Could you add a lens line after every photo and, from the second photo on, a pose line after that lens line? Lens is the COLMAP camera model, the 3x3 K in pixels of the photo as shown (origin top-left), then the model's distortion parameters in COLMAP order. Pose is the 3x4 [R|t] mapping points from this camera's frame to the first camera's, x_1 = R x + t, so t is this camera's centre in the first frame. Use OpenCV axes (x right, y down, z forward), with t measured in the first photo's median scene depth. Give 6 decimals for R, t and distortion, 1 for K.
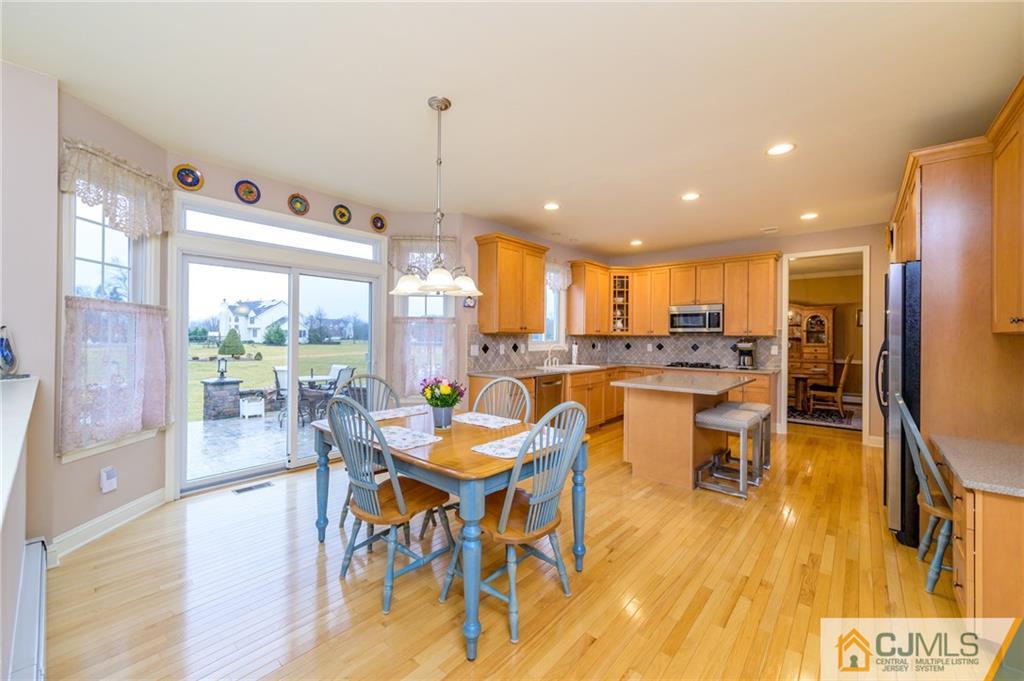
lens RADIAL K [[403.9, 0, 509.9], [0, 403.9, 341.2], [0, 0, 1]] dist [0.000858, -0.000296]
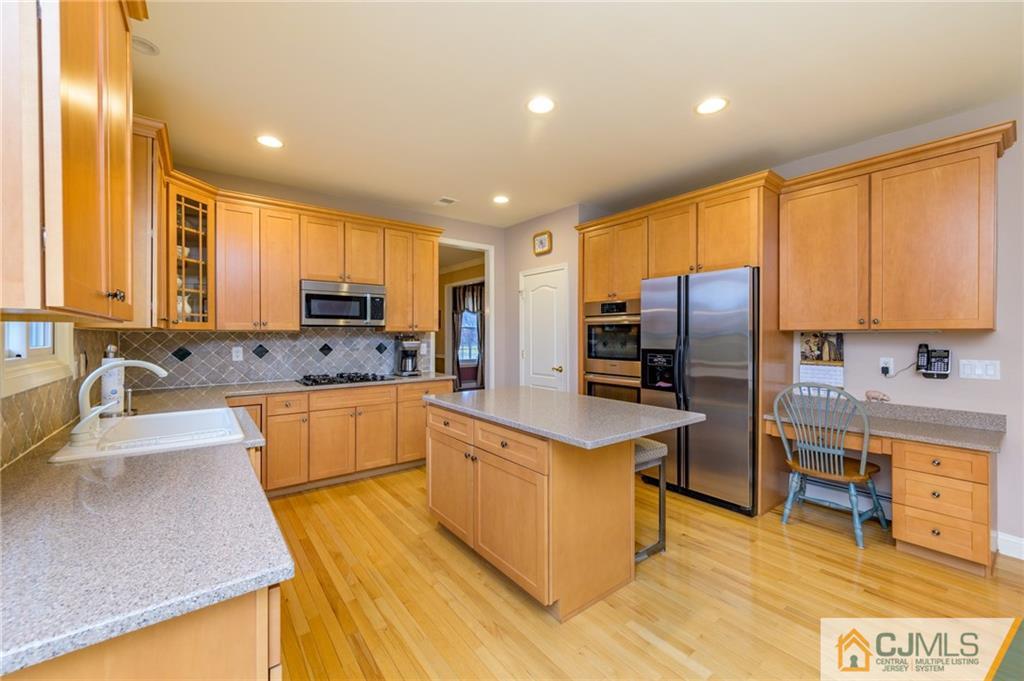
lens RADIAL K [[403.9, 0, 516.0], [0, 403.9, 336.1], [0, 0, 1]] dist [0.000858, -0.000296]
pose [[0.193875, -0.013353, 0.980935, -0.108217], [0.012305, 0.999862, 0.011178, -0.009907], [-0.980949, 0.009903, 0.194013, 0.598377]]
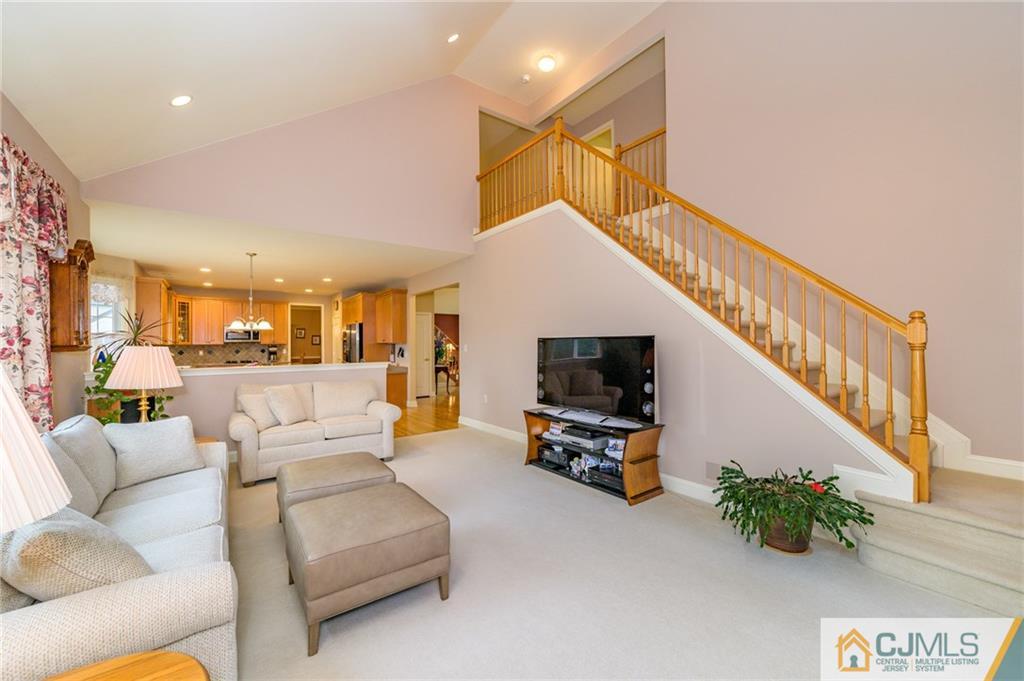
lens RADIAL K [[403.9, 0, 505.1], [0, 403.9, 340.2], [0, 0, 1]] dist [0.000858, -0.000296]
pose [[0.244251, -0.006852, 0.969688, -0.862064], [0.016088, 0.999866, 0.003013, -0.018011], [-0.969579, 0.014865, 0.244328, -0.439532]]
